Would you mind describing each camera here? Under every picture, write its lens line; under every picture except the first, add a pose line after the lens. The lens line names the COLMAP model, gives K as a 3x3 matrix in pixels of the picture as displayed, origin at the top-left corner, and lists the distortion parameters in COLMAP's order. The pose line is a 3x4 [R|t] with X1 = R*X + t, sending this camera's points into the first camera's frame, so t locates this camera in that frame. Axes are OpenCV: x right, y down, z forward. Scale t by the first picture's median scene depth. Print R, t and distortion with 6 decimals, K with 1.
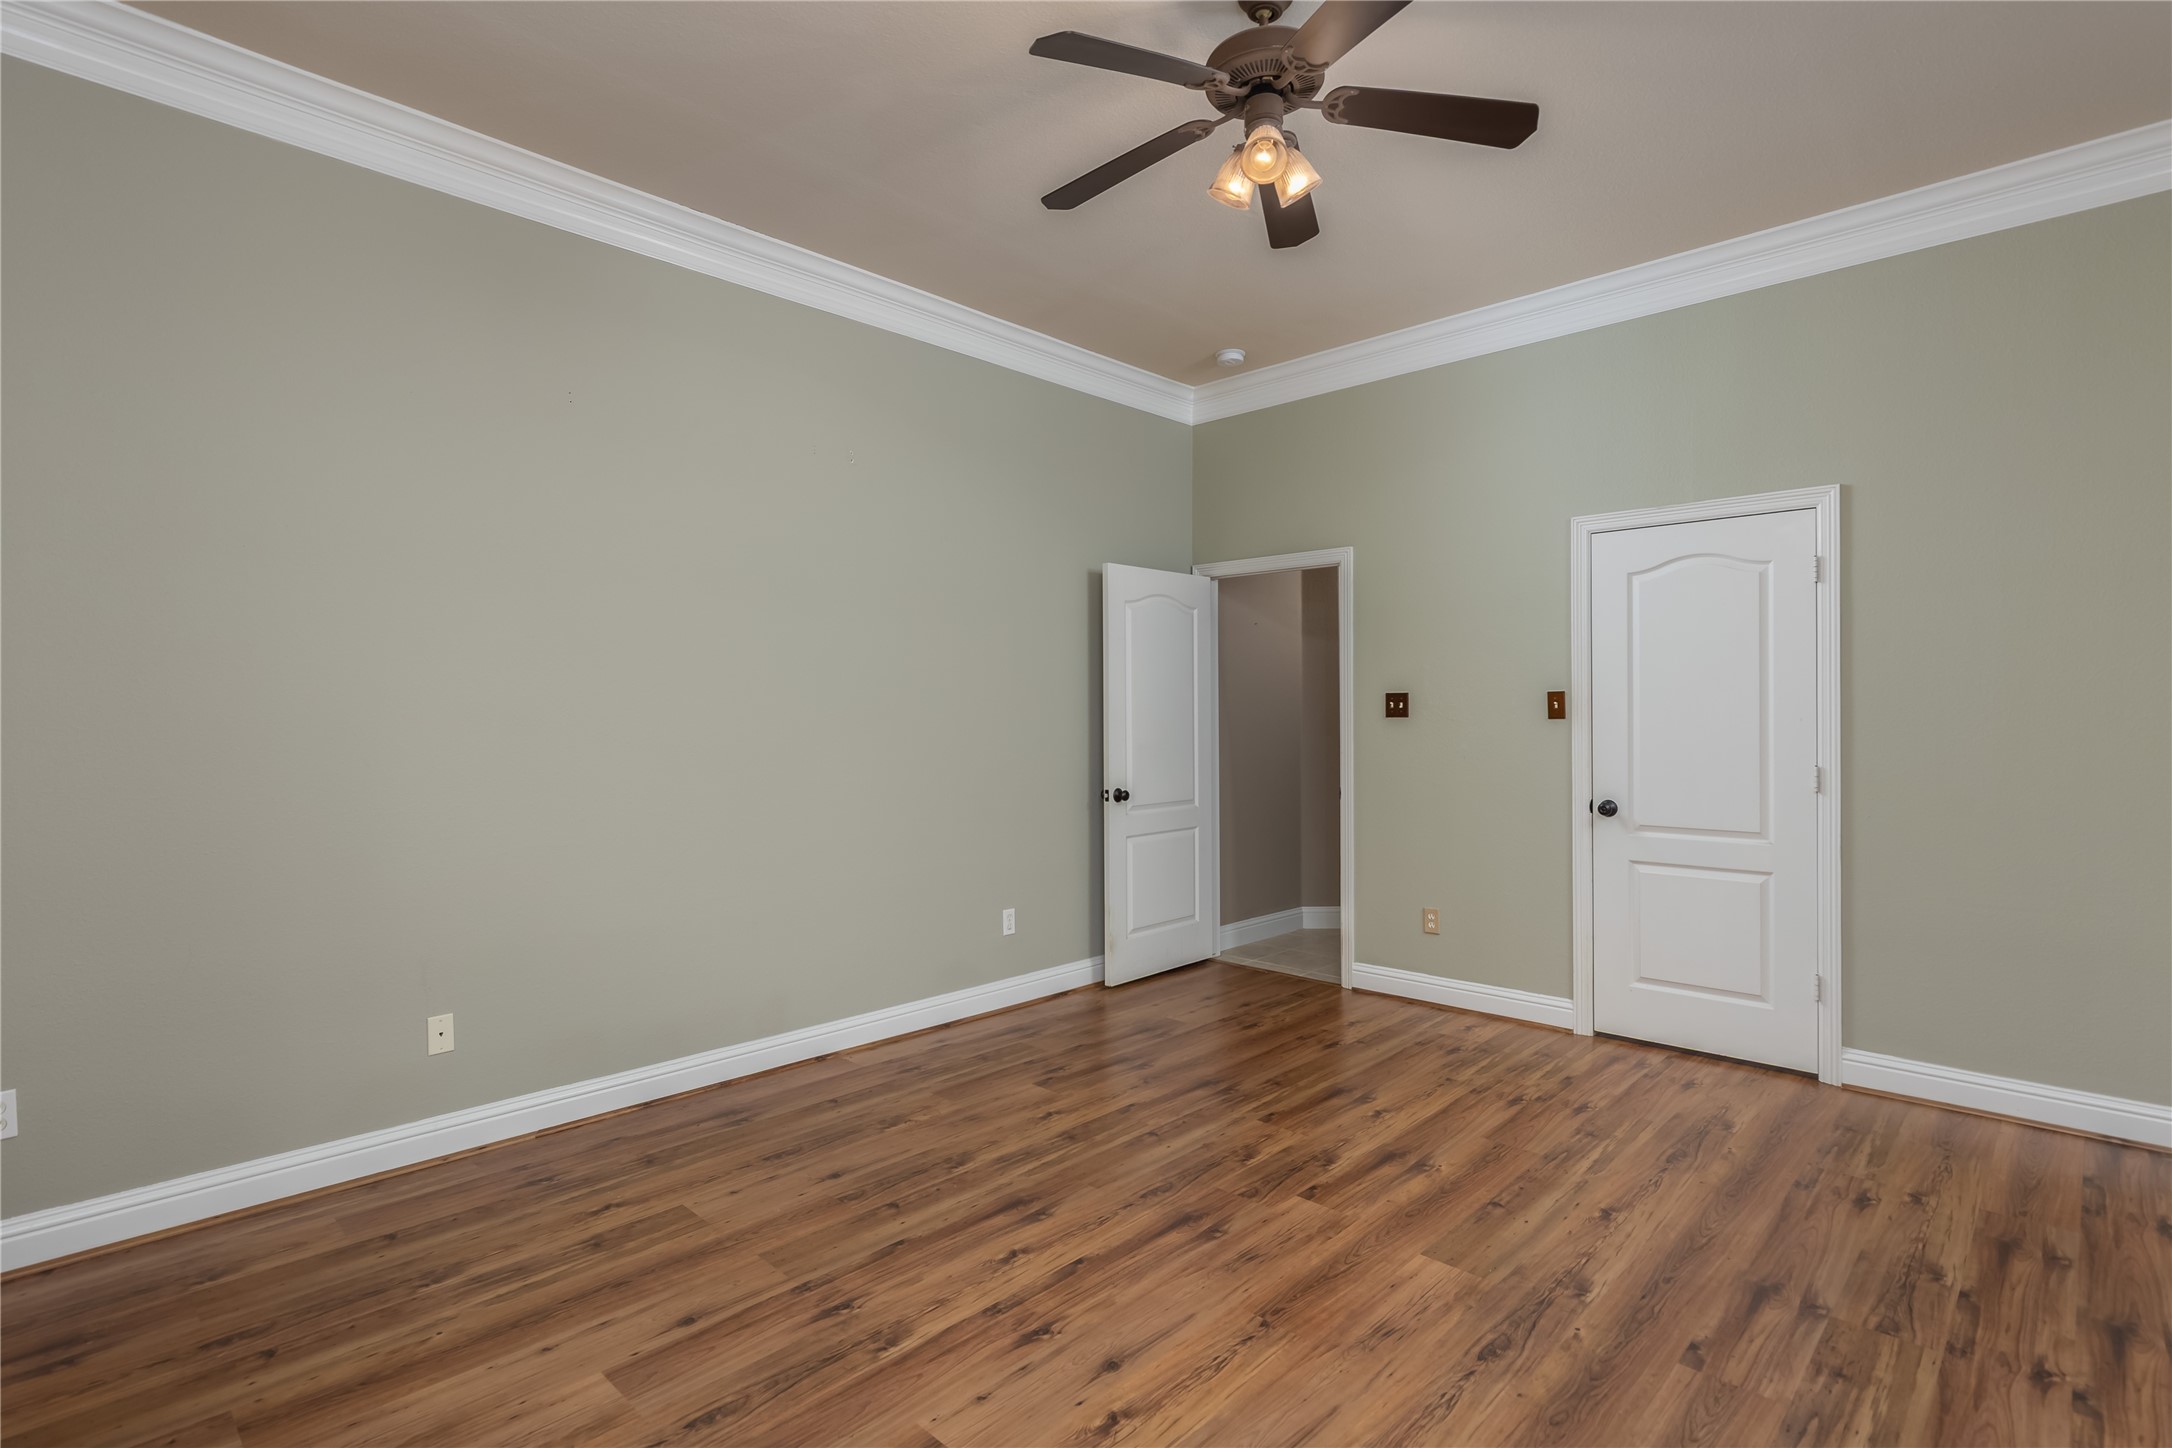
lens RADIAL K [[1063.4, 0, 1085.6], [0, 1063.4, 715.9], [0, 0, 1]] dist [0.000365, -0.000007]
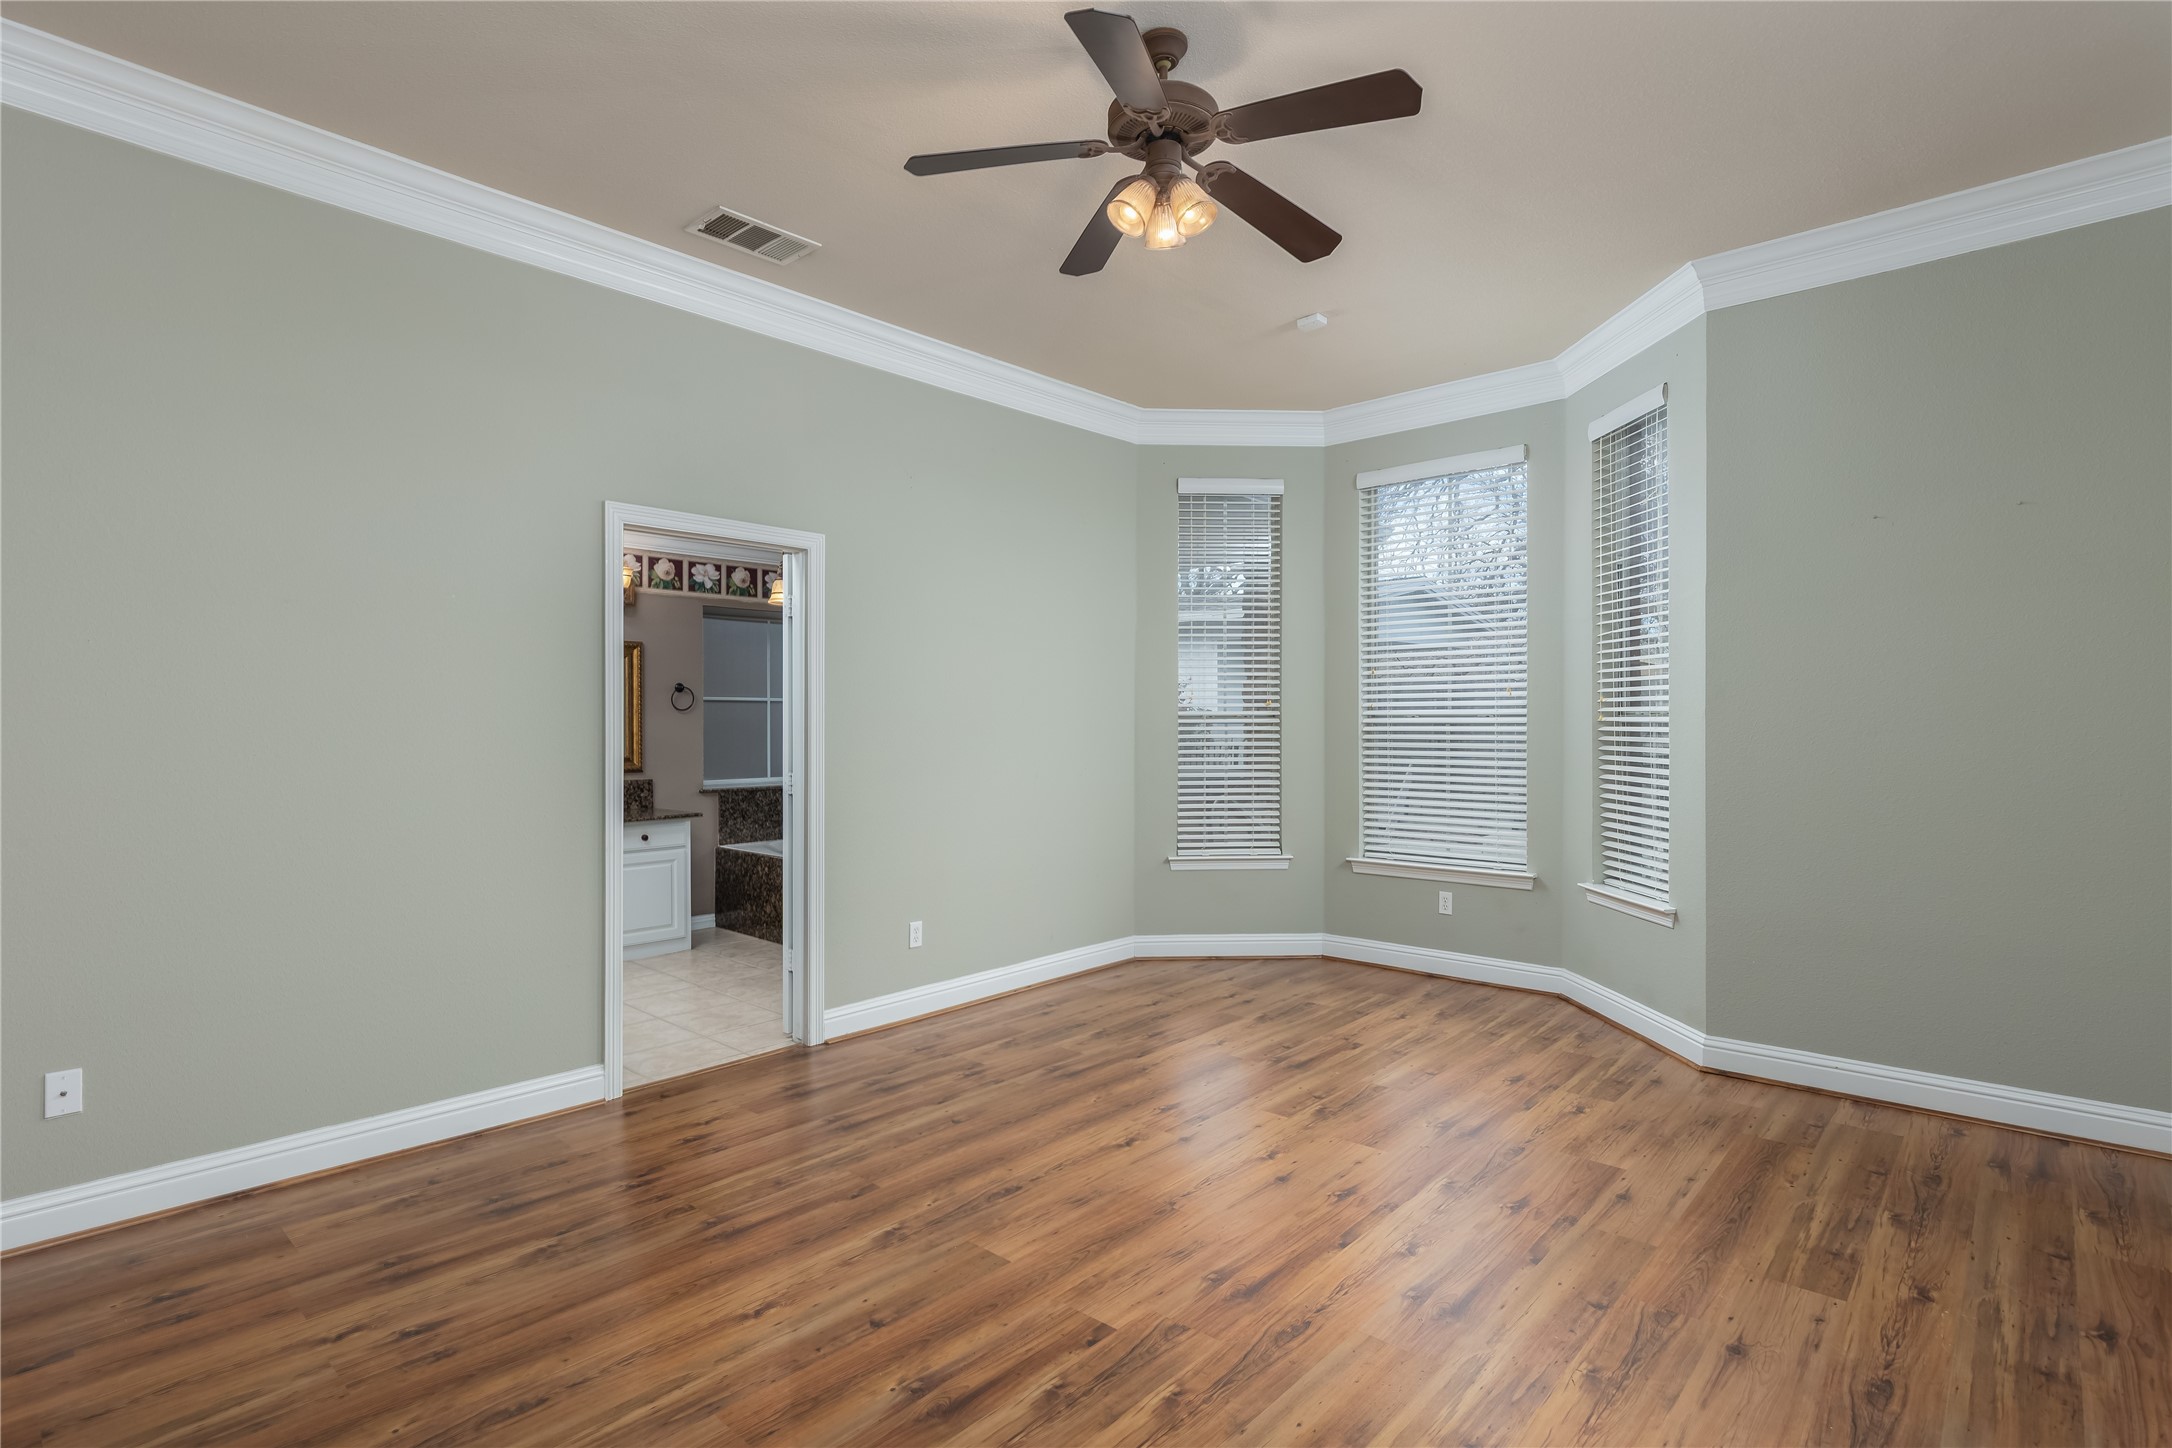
lens RADIAL K [[1063.4, 0, 1077.9], [0, 1063.4, 725.1], [0, 0, 1]] dist [0.000365, -0.000007]
pose [[-0.999711, 0.006065, -0.023263, 0.255571], [0.005883, 0.999952, 0.007881, -0.008531], [0.023309, 0.007741, -0.999698, 1.884651]]
